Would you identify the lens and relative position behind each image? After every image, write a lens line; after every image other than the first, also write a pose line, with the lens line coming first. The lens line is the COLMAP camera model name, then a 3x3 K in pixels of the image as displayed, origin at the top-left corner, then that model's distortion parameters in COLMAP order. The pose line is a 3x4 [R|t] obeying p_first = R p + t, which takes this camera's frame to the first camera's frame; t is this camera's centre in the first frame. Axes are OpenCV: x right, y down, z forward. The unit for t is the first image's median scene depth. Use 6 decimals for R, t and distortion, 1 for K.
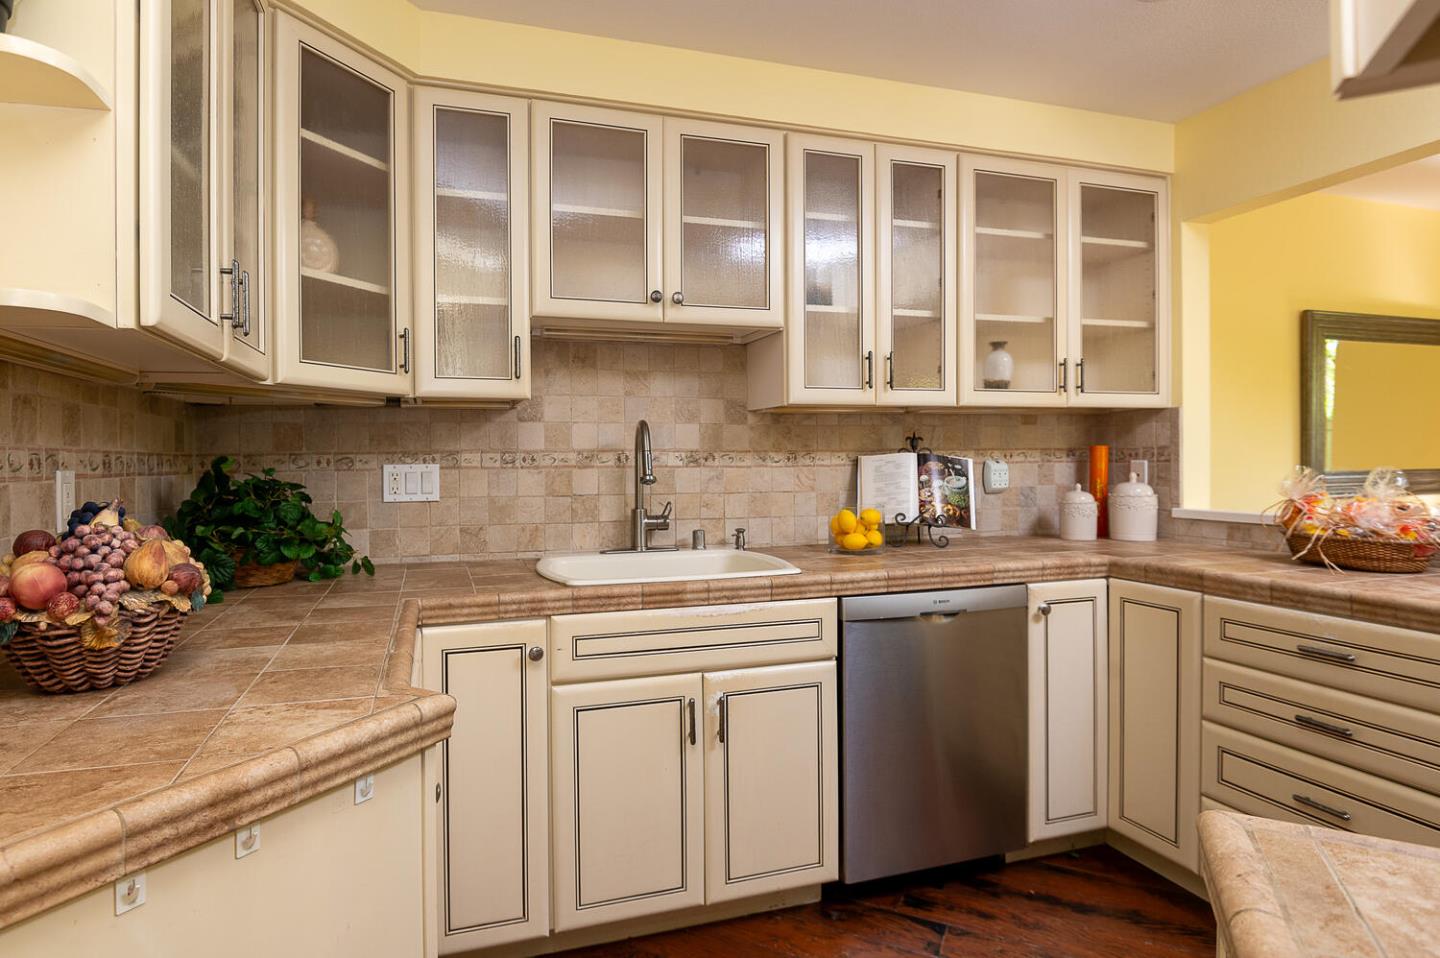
lens RADIAL K [[763.1, 0, 720.4], [0, 763.1, 468.0], [0, 0, 1]] dist [-0.001482, 0.000082]
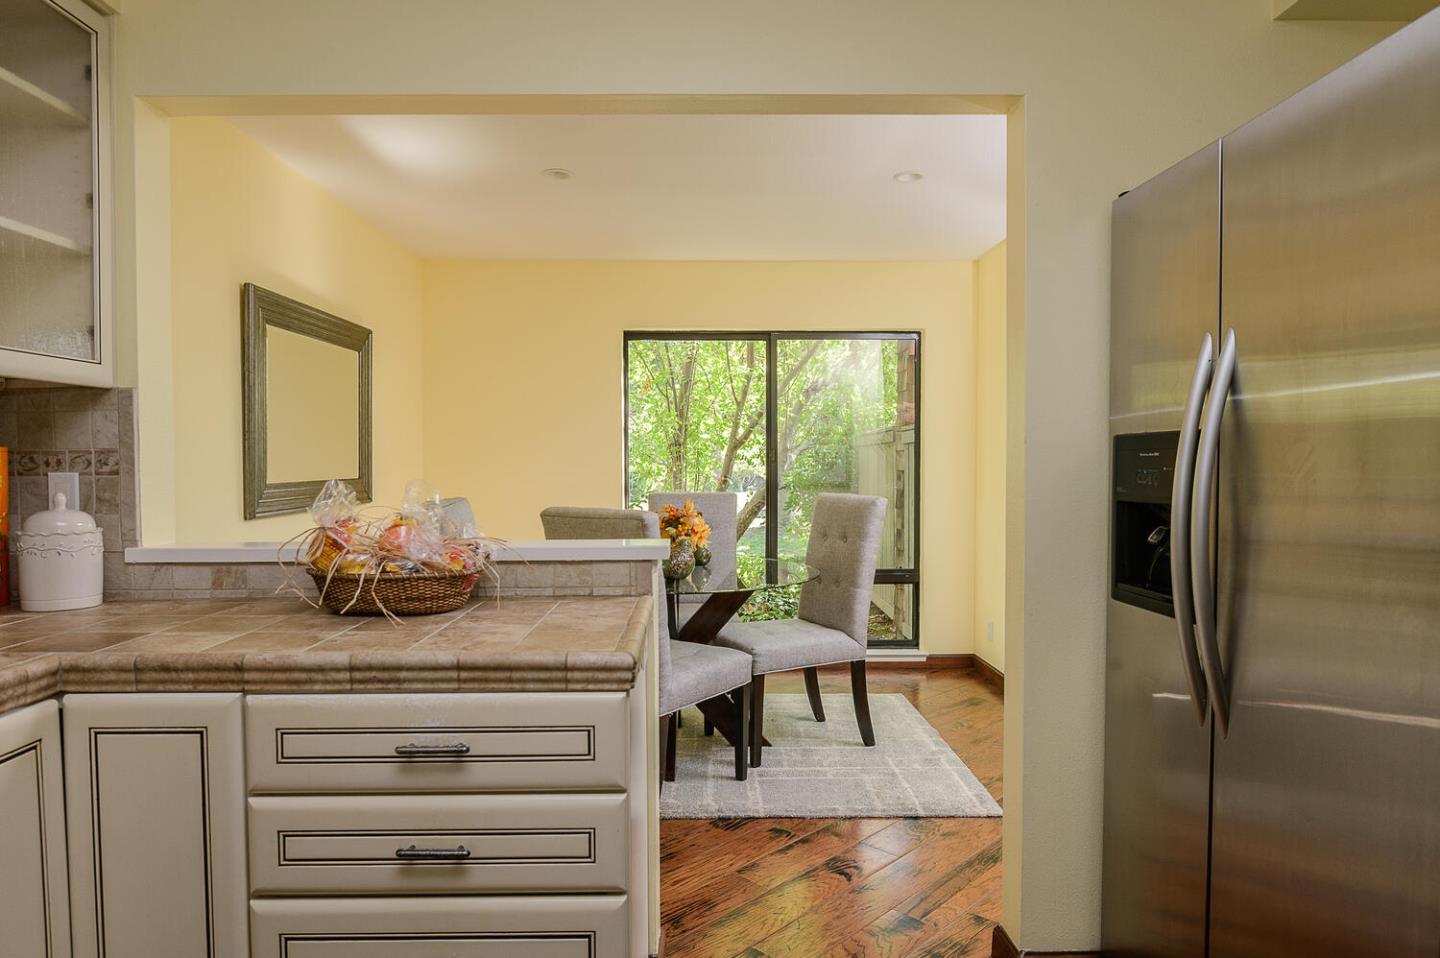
lens RADIAL K [[893.0, 0, 719.2], [0, 893.0, 488.1], [0, 0, 1]] dist [-0.028167, -0.000558]
pose [[0.340794, -0.023299, 0.939849, 0.075510], [0.011977, 0.999719, 0.020441, -0.005921], [-0.940062, 0.004290, 0.340977, 0.289224]]
